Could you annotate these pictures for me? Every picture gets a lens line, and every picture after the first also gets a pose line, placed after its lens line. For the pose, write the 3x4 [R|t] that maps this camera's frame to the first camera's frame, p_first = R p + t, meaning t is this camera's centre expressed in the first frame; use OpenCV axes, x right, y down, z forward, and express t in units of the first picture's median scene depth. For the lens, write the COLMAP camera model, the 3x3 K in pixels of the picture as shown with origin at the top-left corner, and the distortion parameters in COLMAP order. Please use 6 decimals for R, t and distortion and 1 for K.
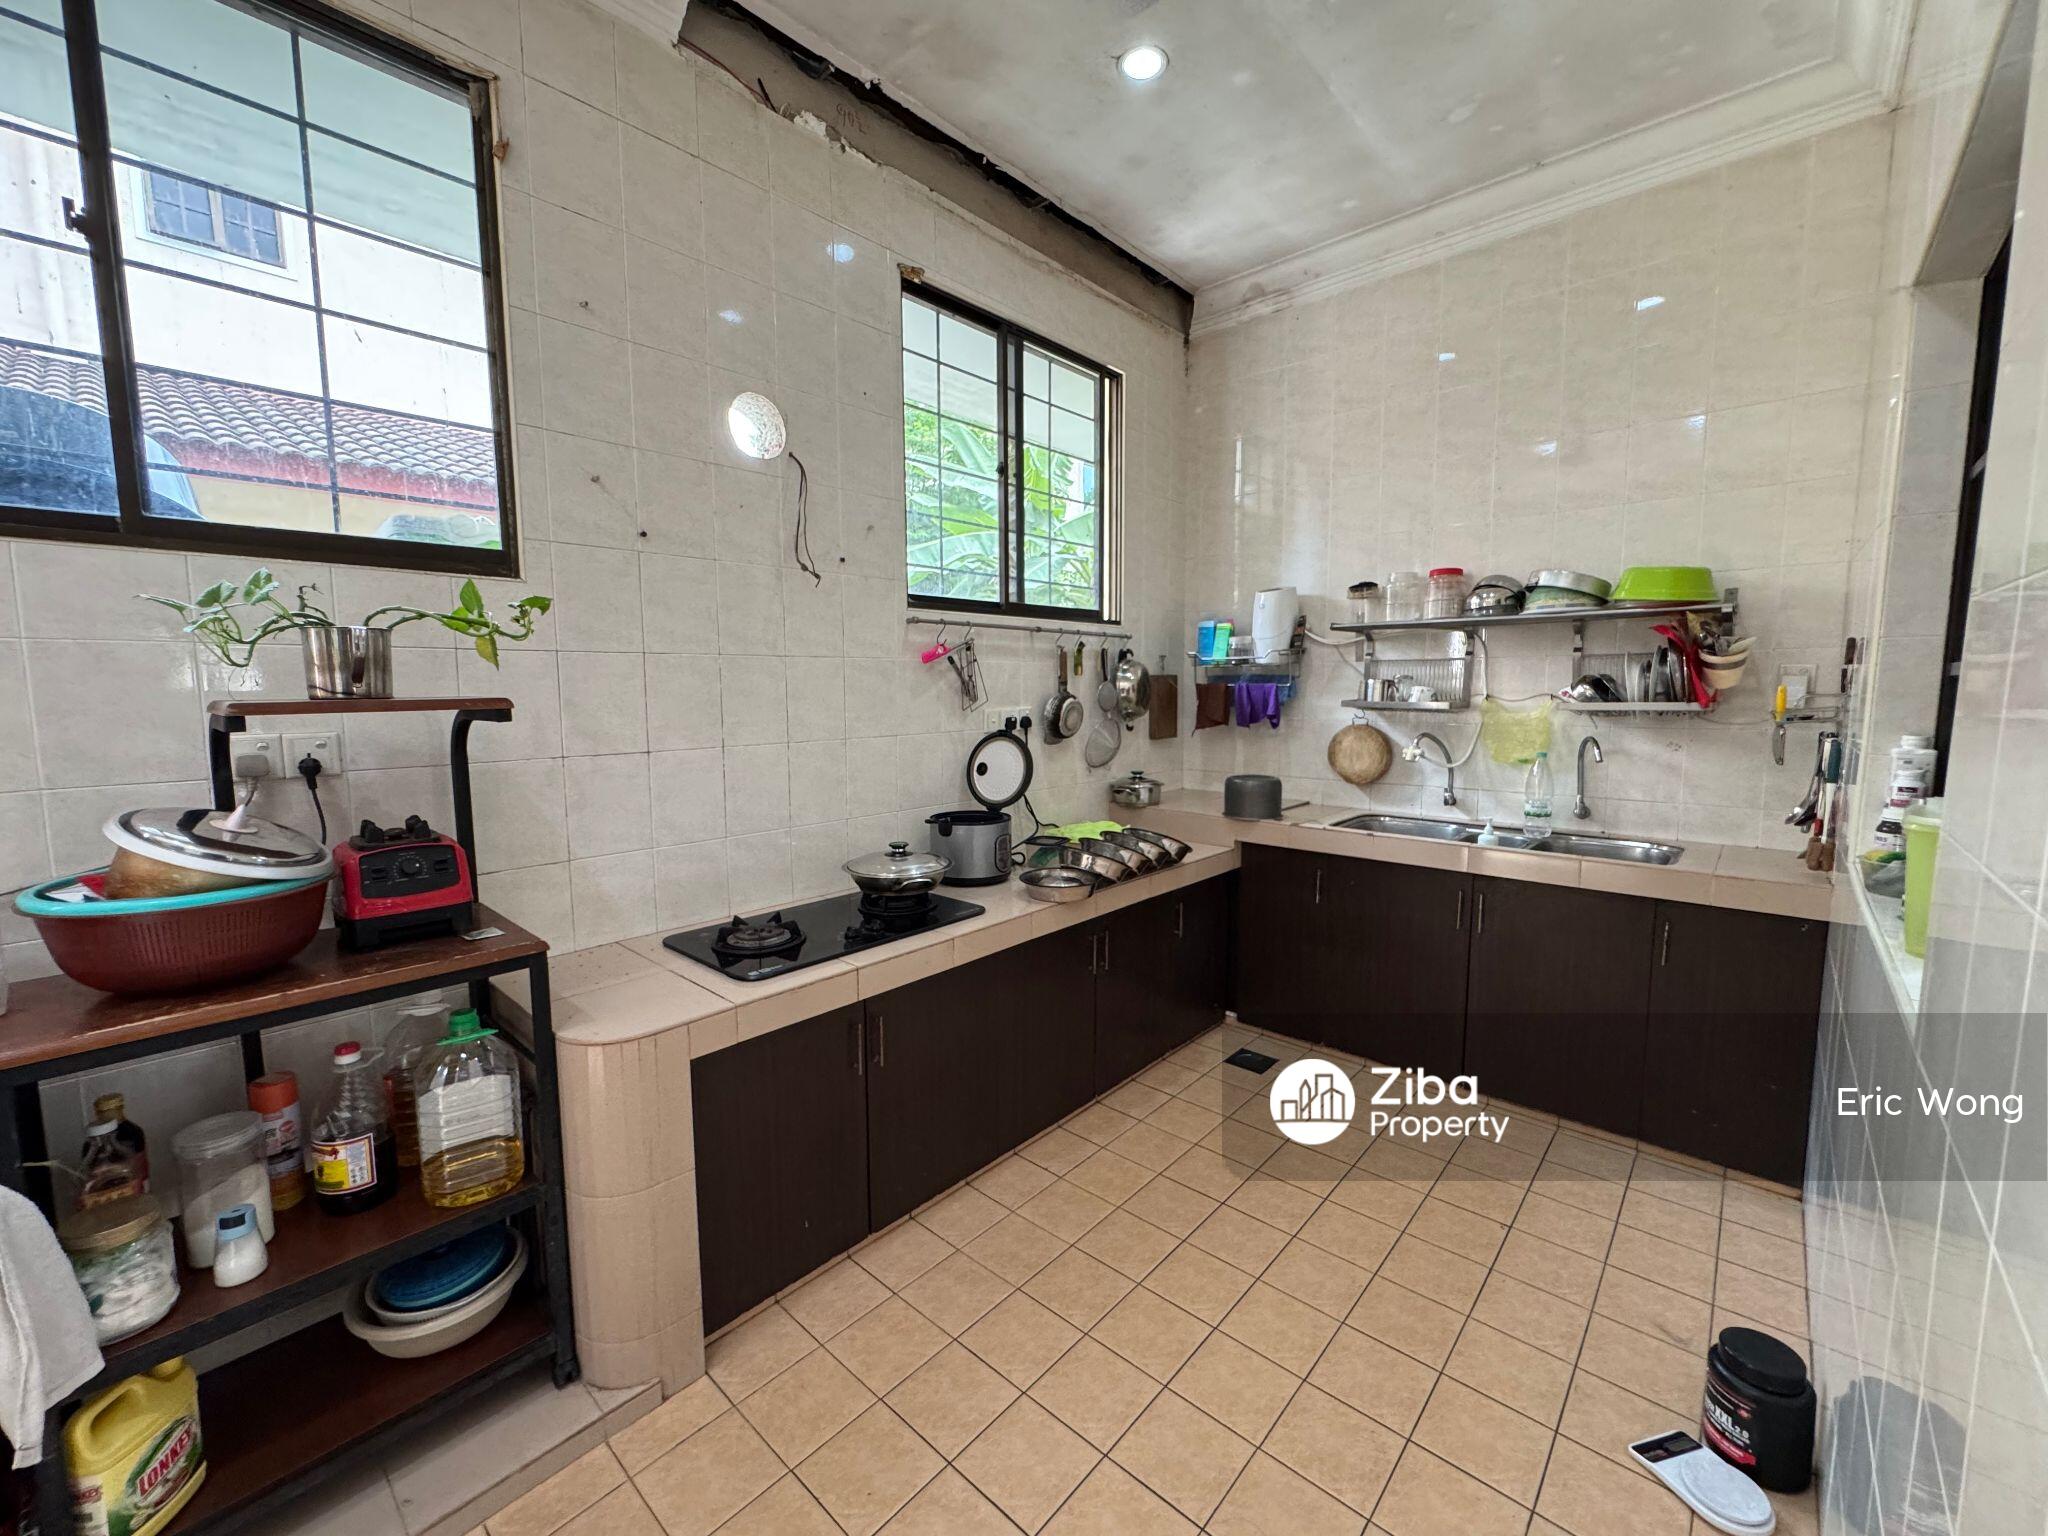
lens RADIAL K [[819.2, 0, 1020.1], [0, 819.2, 769.4], [0, 0, 1]] dist [-0.004415, 0.000089]
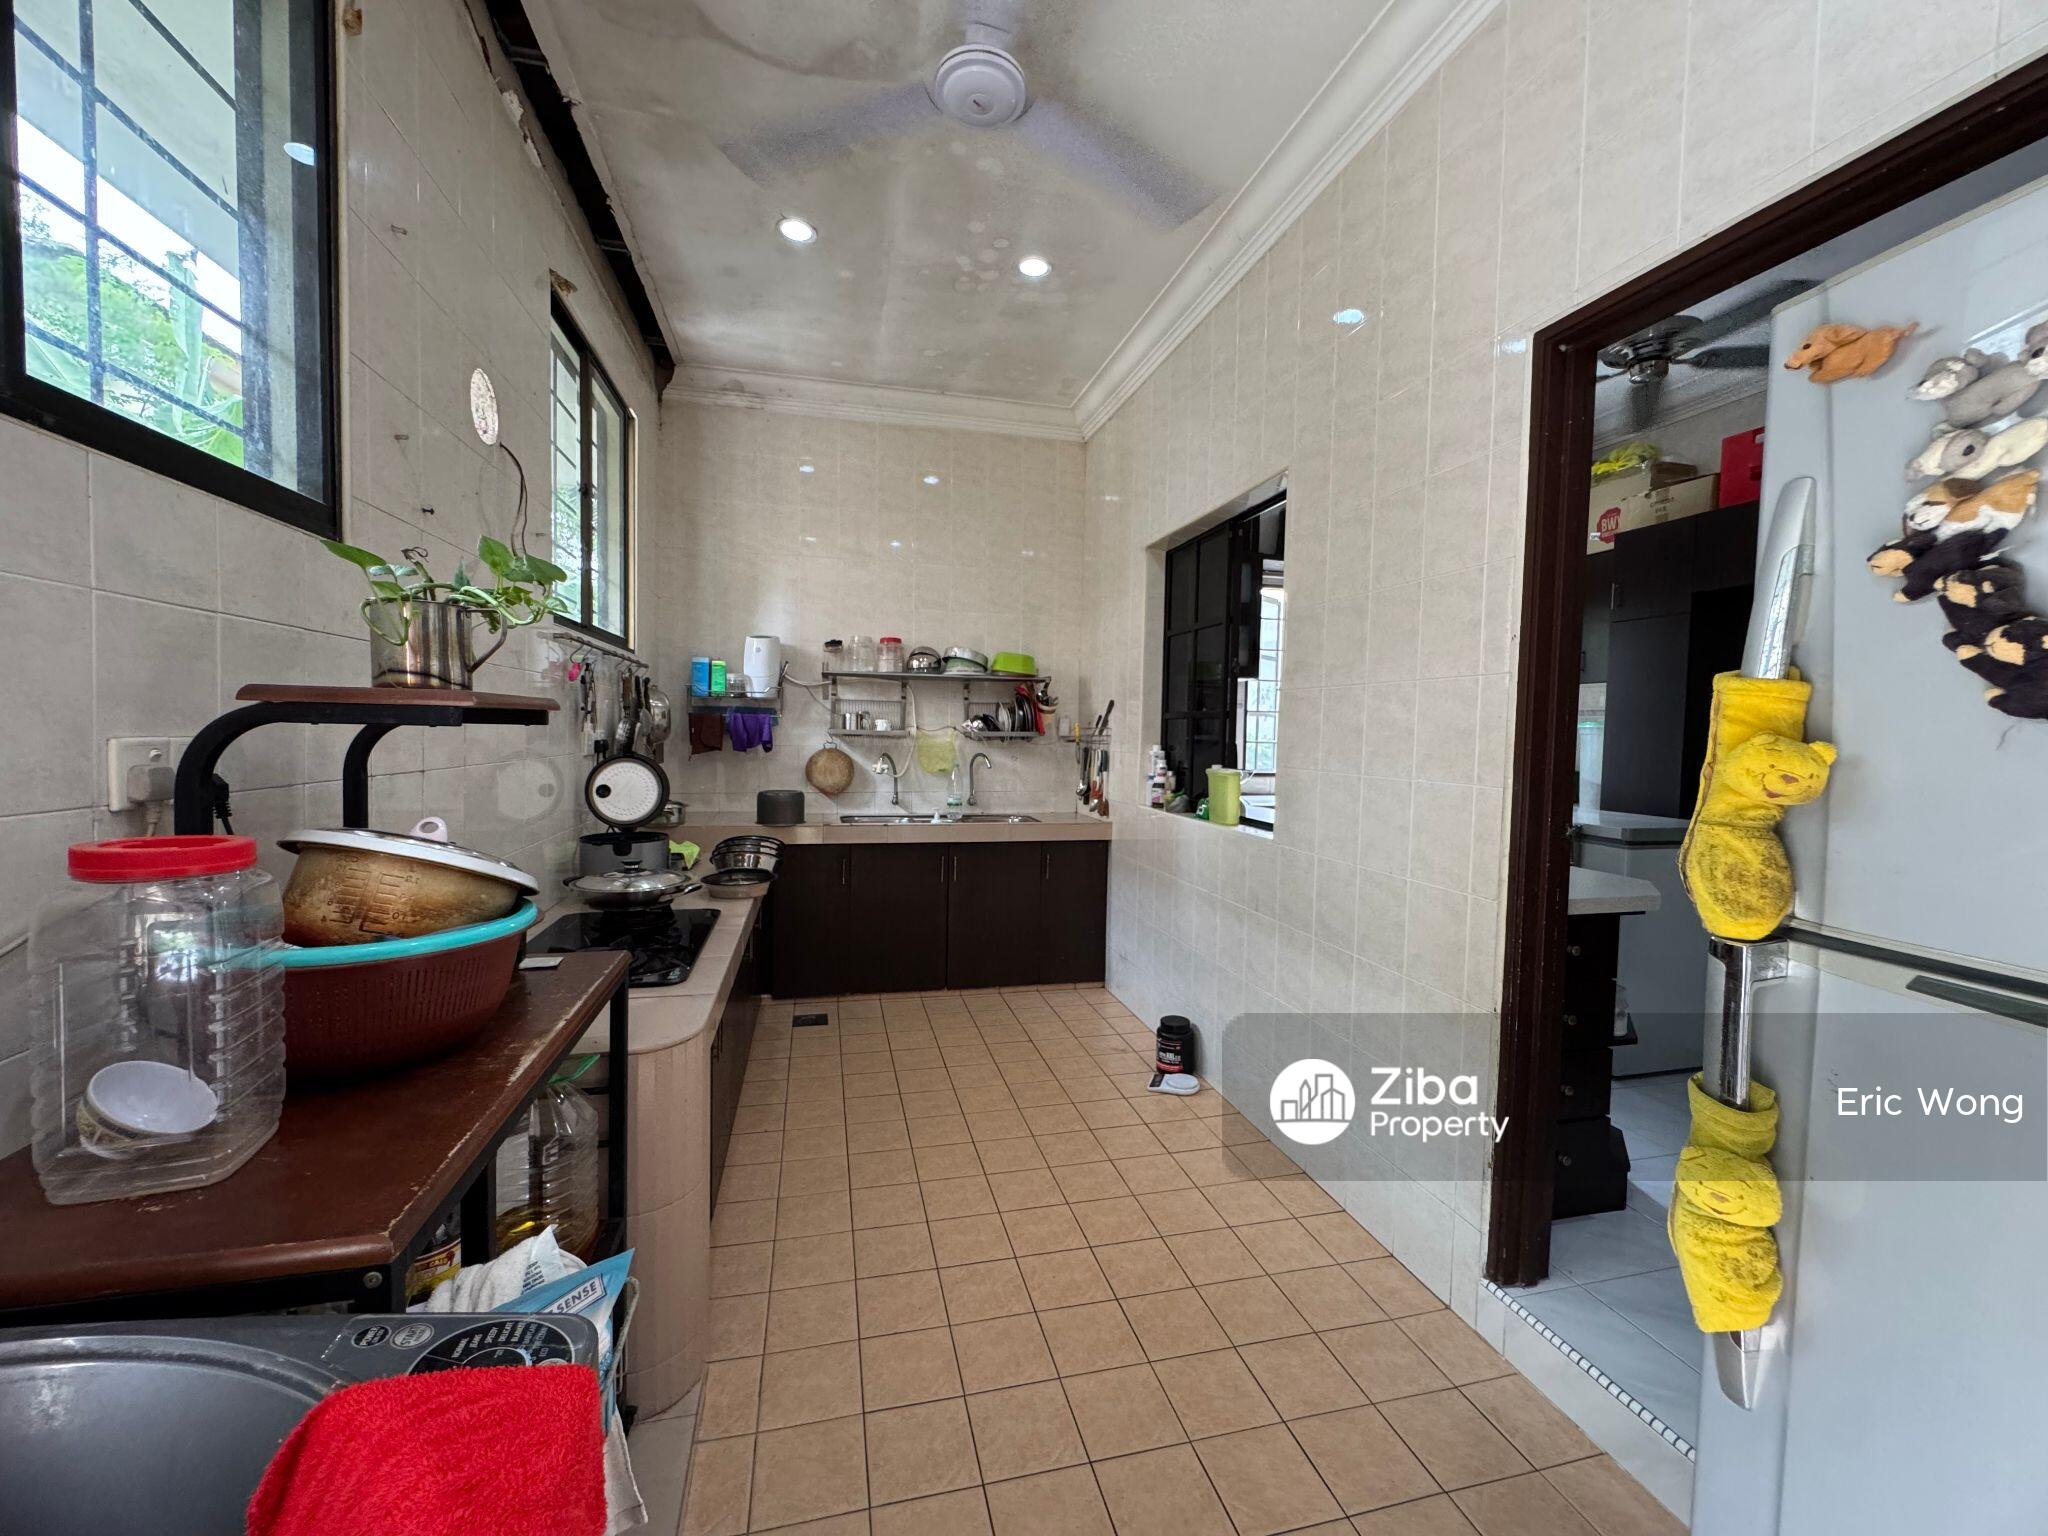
lens RADIAL K [[824.9, 0, 1021.0], [0, 824.9, 766.6], [0, 0, 1]] dist [-0.003525, 0.000844]
pose [[0.555953, -0.020869, 0.830952, -0.593268], [0.064784, 0.997732, -0.018287, 0.020777], [-0.828686, 0.063999, 0.556043, 0.029598]]
